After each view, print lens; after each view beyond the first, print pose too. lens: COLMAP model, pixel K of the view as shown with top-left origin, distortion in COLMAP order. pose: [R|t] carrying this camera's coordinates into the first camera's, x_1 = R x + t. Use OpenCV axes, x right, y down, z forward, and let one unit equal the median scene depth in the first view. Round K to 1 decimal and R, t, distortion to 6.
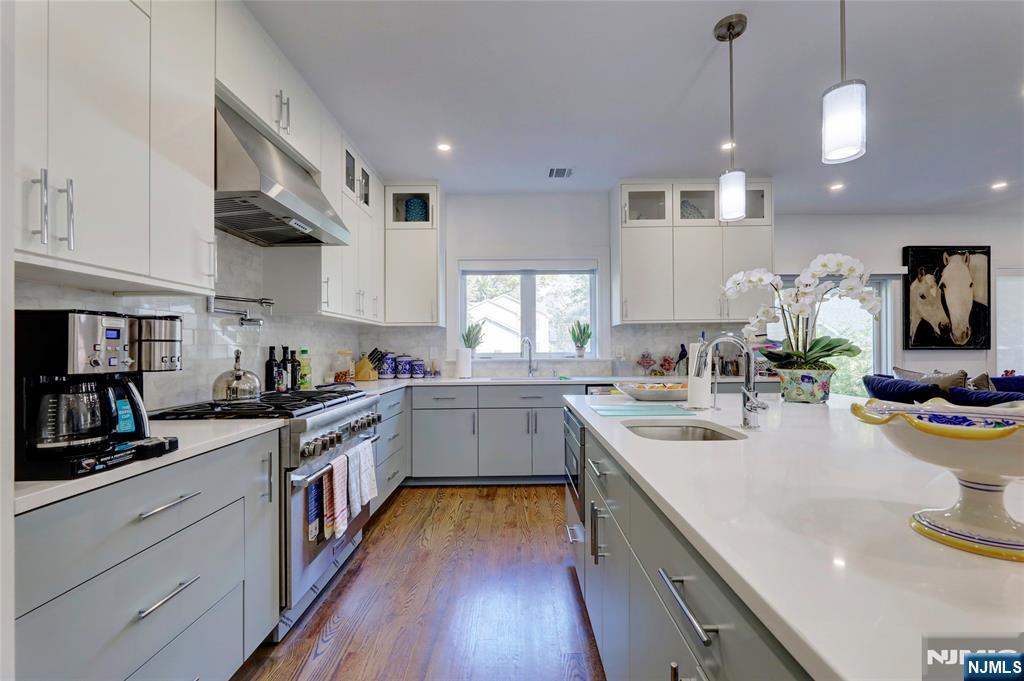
lens RADIAL K [[417.9, 0, 517.4], [0, 417.9, 329.2], [0, 0, 1]] dist [-0.003101, -0.000111]
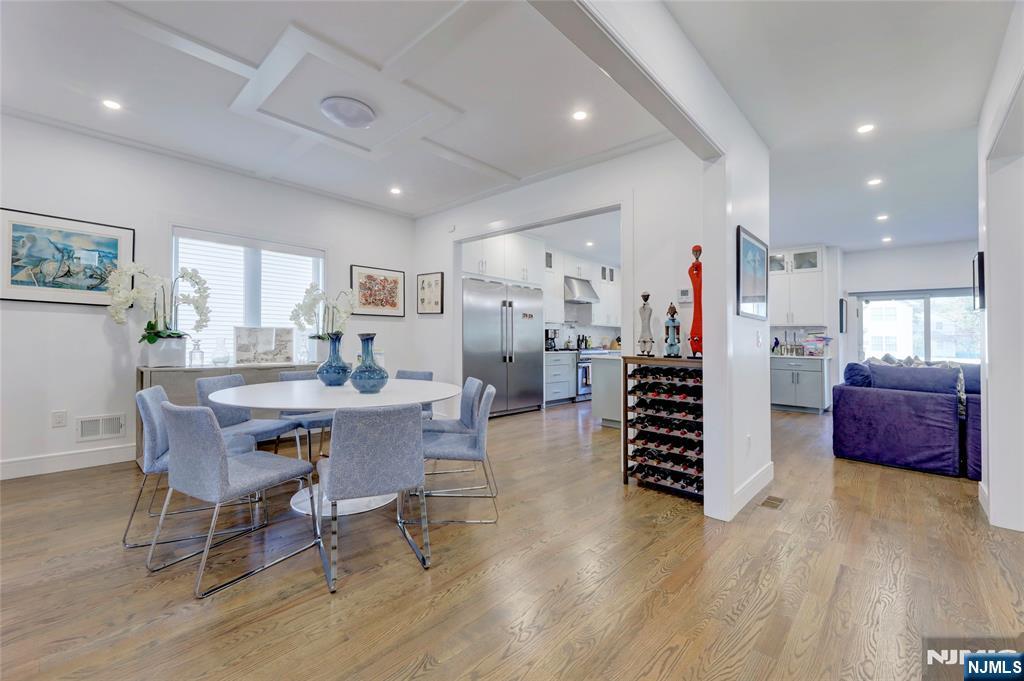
lens RADIAL K [[417.9, 0, 512.8], [0, 417.9, 335.7], [0, 0, 1]] dist [-0.003101, -0.000111]
pose [[0.727258, 0.018118, -0.686125, 0.703243], [0.005497, 0.999466, 0.032219, -0.033052], [0.686342, -0.027203, 0.726770, -0.953283]]
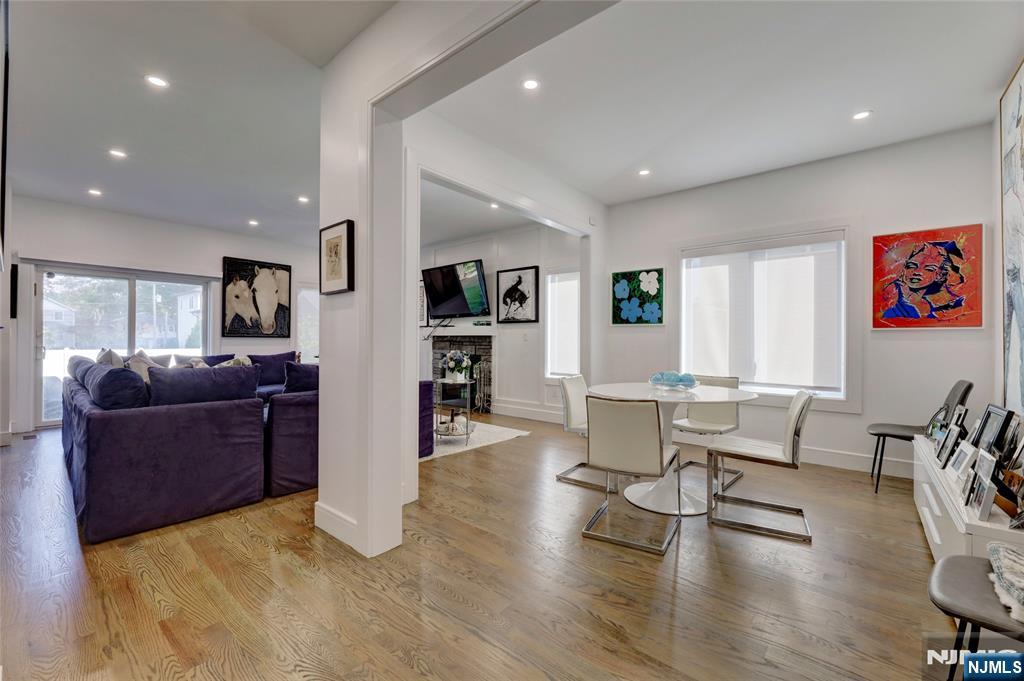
lens RADIAL K [[417.9, 0, 512.8], [0, 417.9, 330.9], [0, 0, 1]] dist [-0.003101, -0.000111]
pose [[0.645406, 0.032037, 0.763168, 0.538551], [-0.048498, 0.998823, -0.000915, -0.011766], [-0.762299, -0.036422, 0.646200, -0.515998]]
